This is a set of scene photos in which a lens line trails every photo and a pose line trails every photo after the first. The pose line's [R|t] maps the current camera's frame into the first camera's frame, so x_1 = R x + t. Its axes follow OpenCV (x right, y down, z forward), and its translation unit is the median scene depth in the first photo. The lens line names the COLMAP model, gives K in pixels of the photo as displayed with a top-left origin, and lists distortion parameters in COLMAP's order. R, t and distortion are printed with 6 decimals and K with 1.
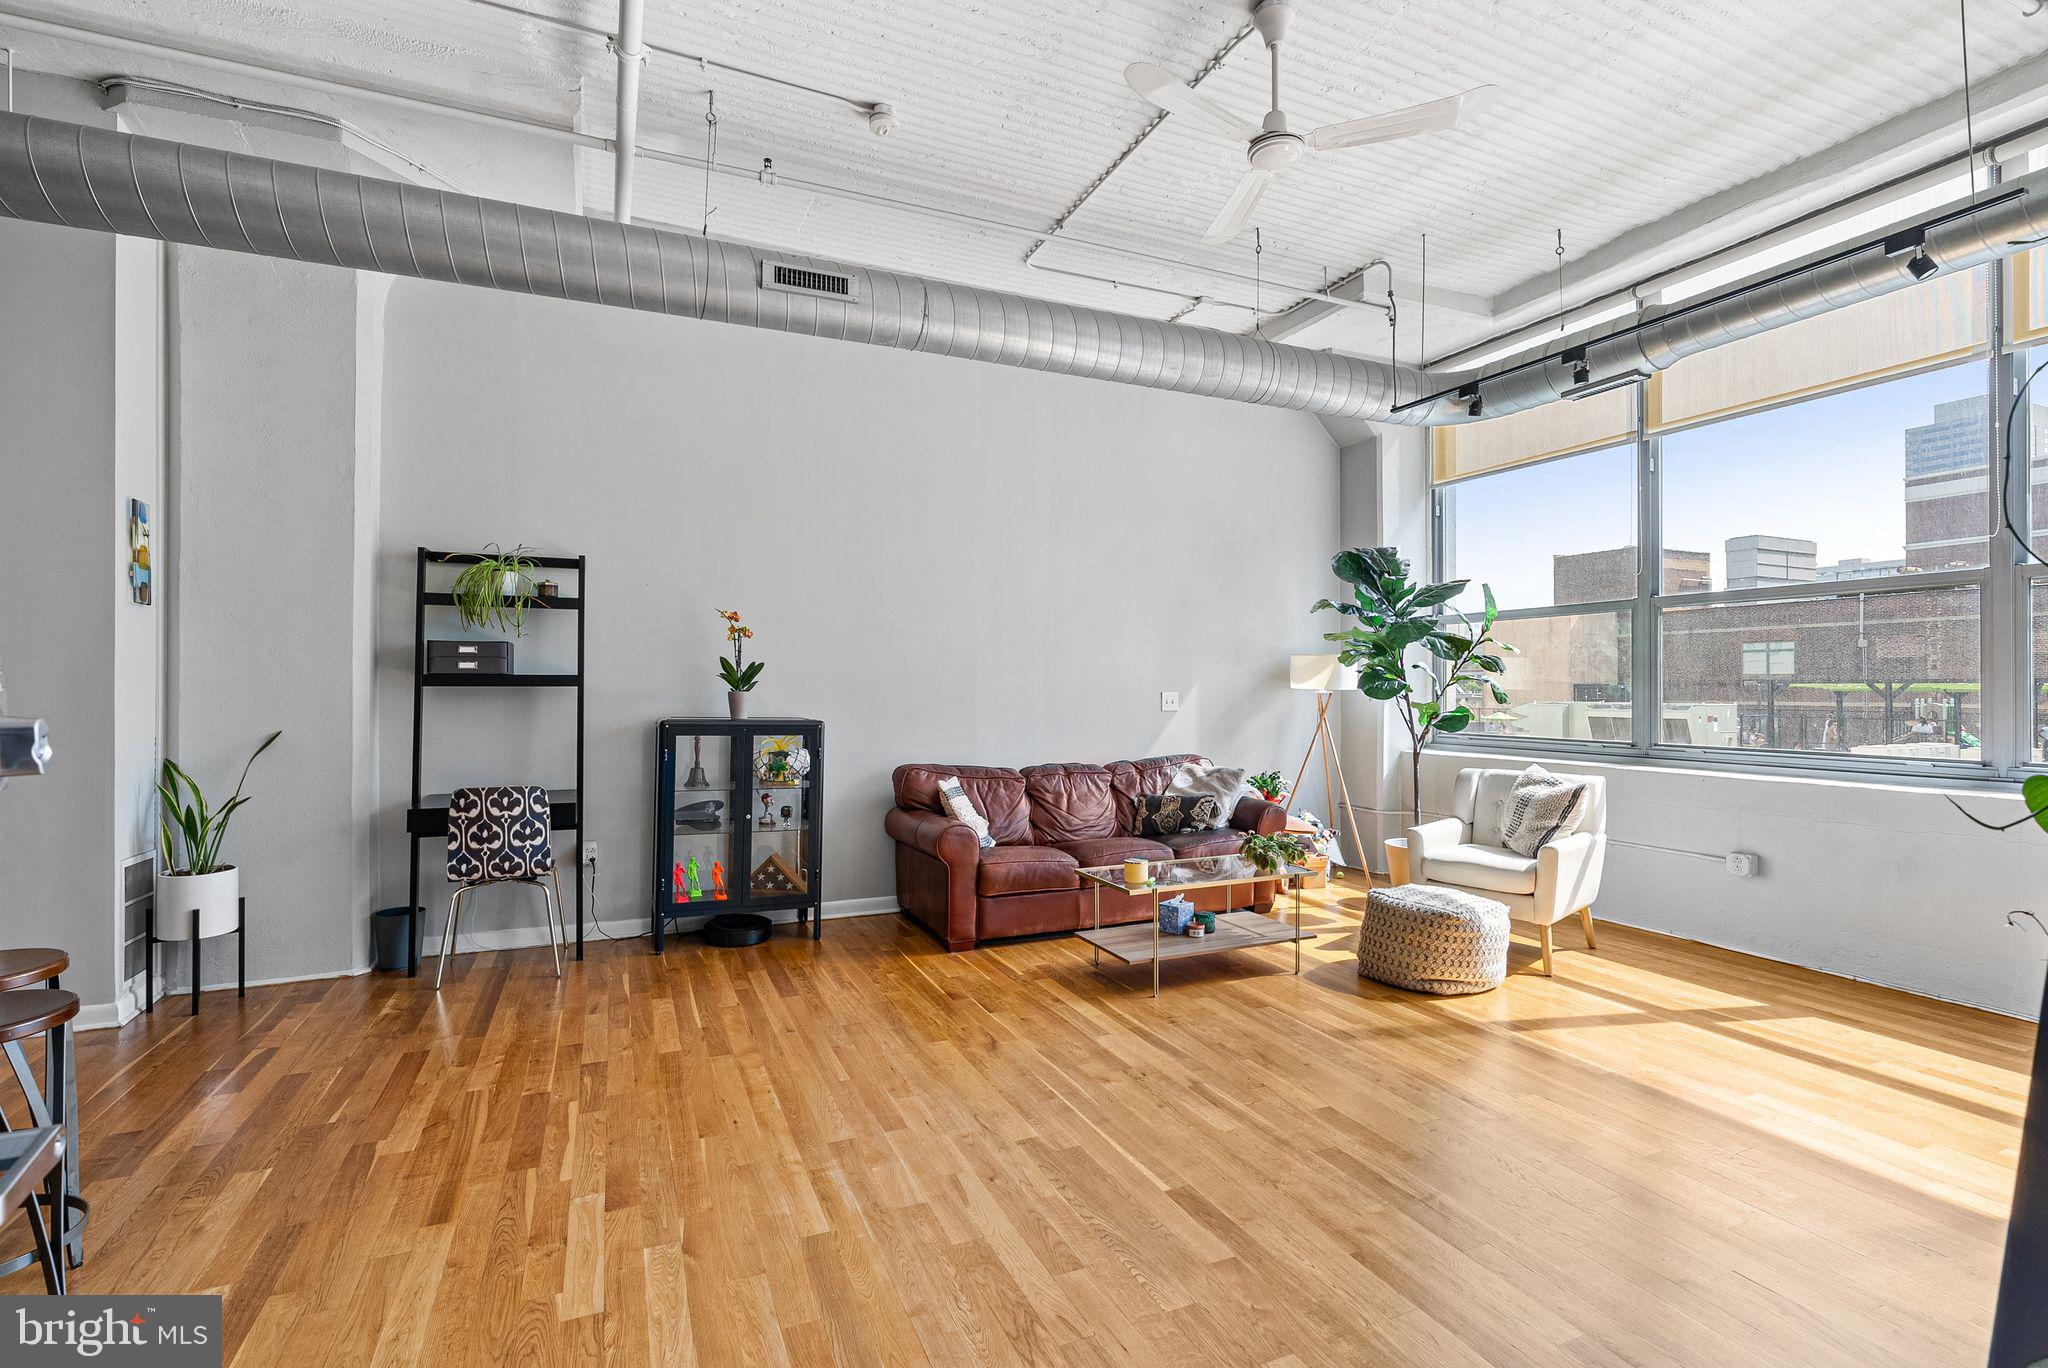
lens RADIAL K [[917.7, 0, 1024.0], [0, 917.7, 684.0], [0, 0, 1]] dist [-0.011208, -0.000222]
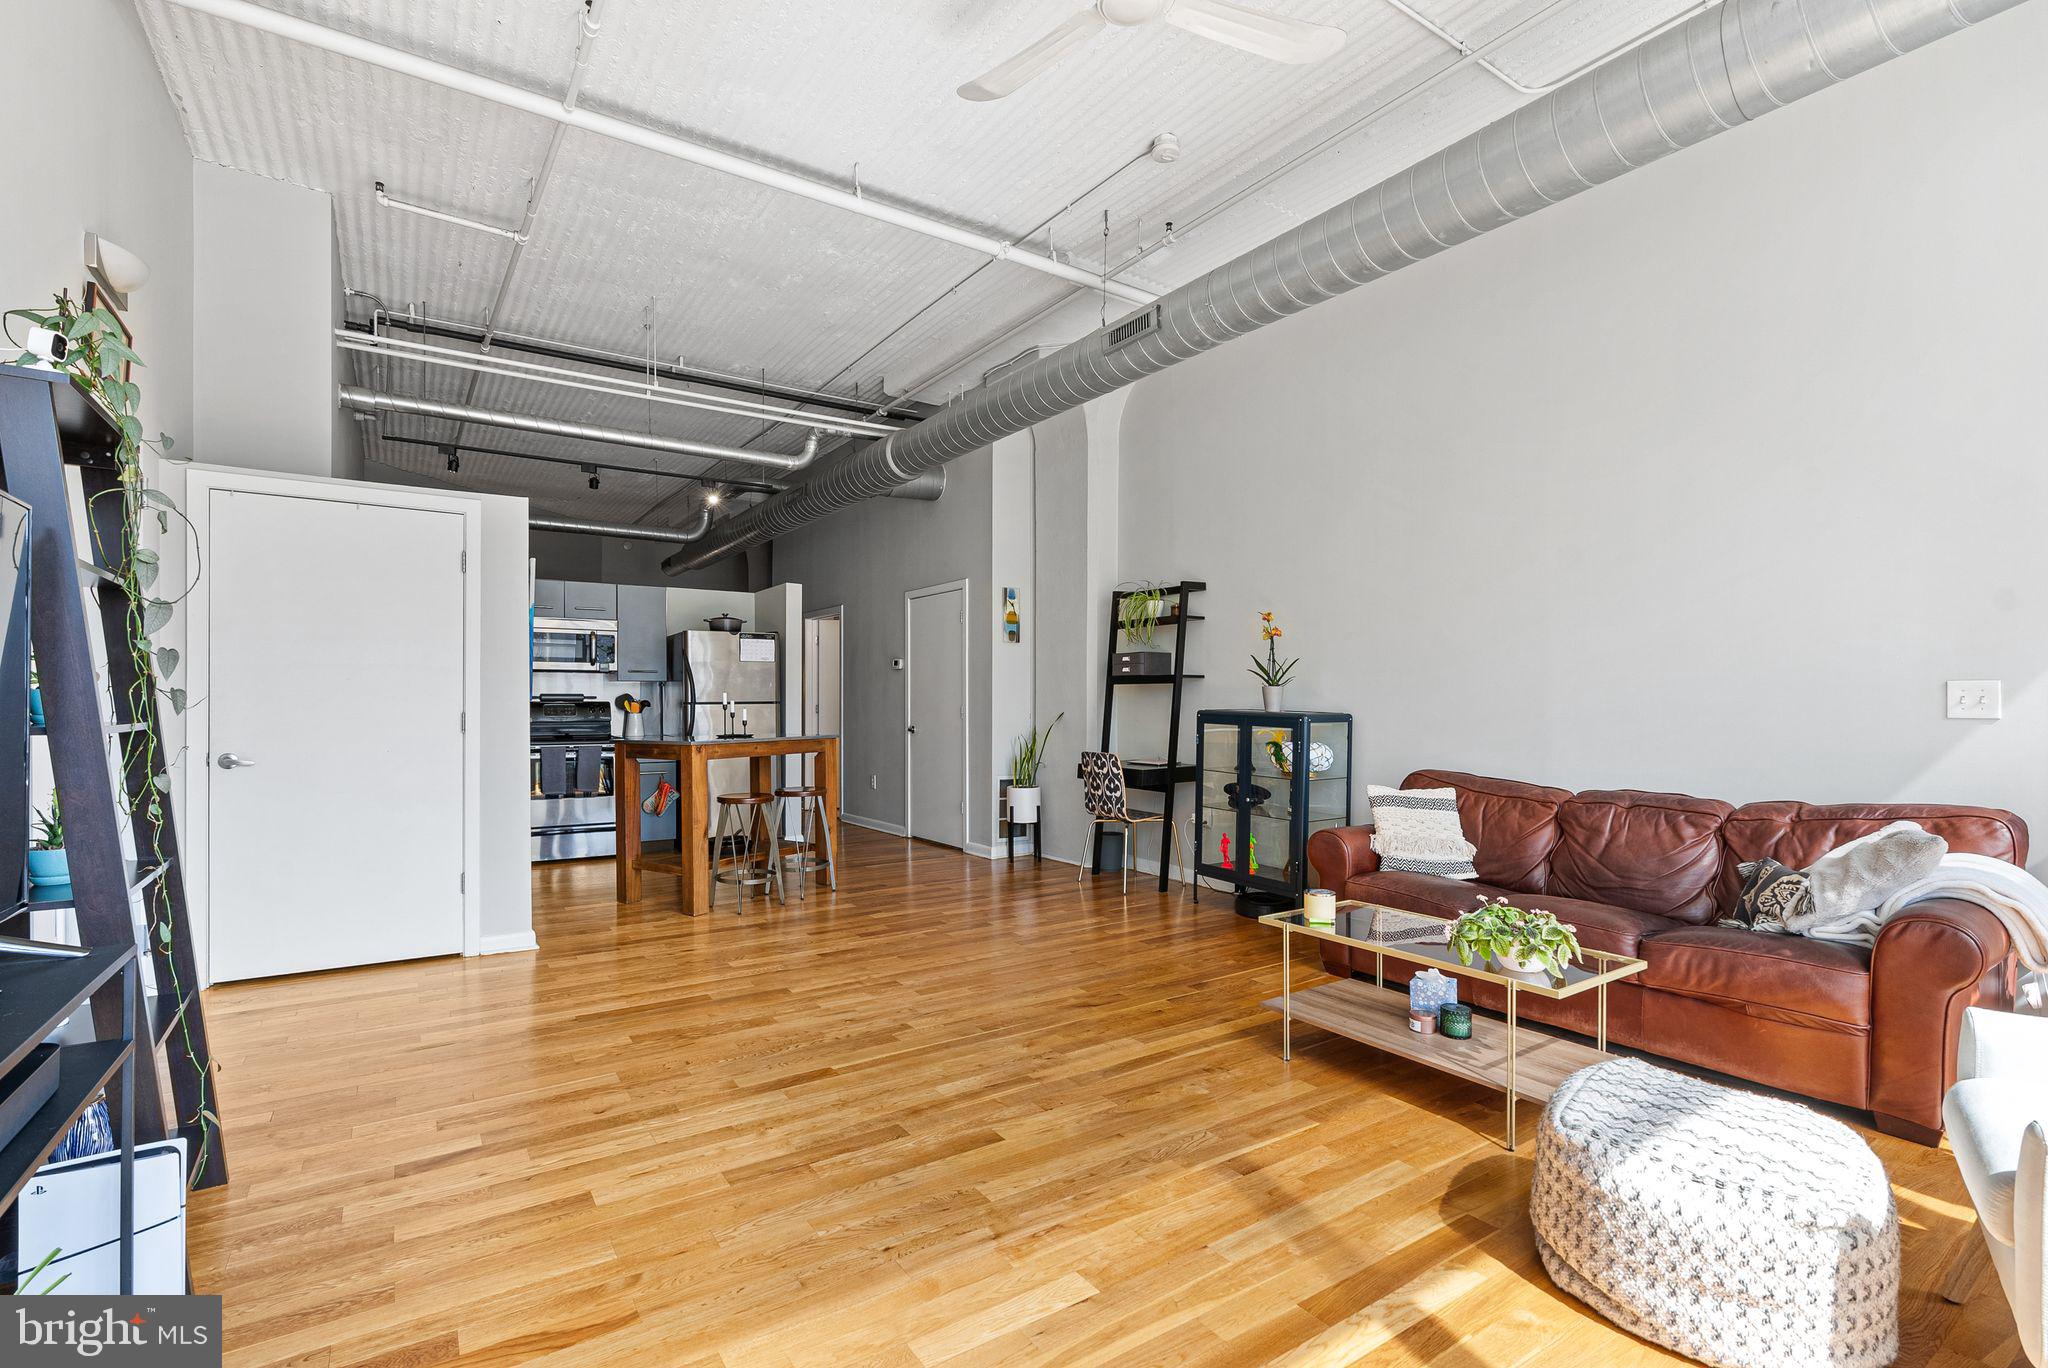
lens RADIAL K [[948.8, 0, 1021.6], [0, 948.8, 710.1], [0, 0, 1]] dist [-0.002546, -0.000202]
pose [[0.165512, 0.008480, -0.986171, 0.928972], [0.001633, 0.999959, 0.008872, 0.032670], [0.986206, -0.003079, 0.165491, 0.656024]]
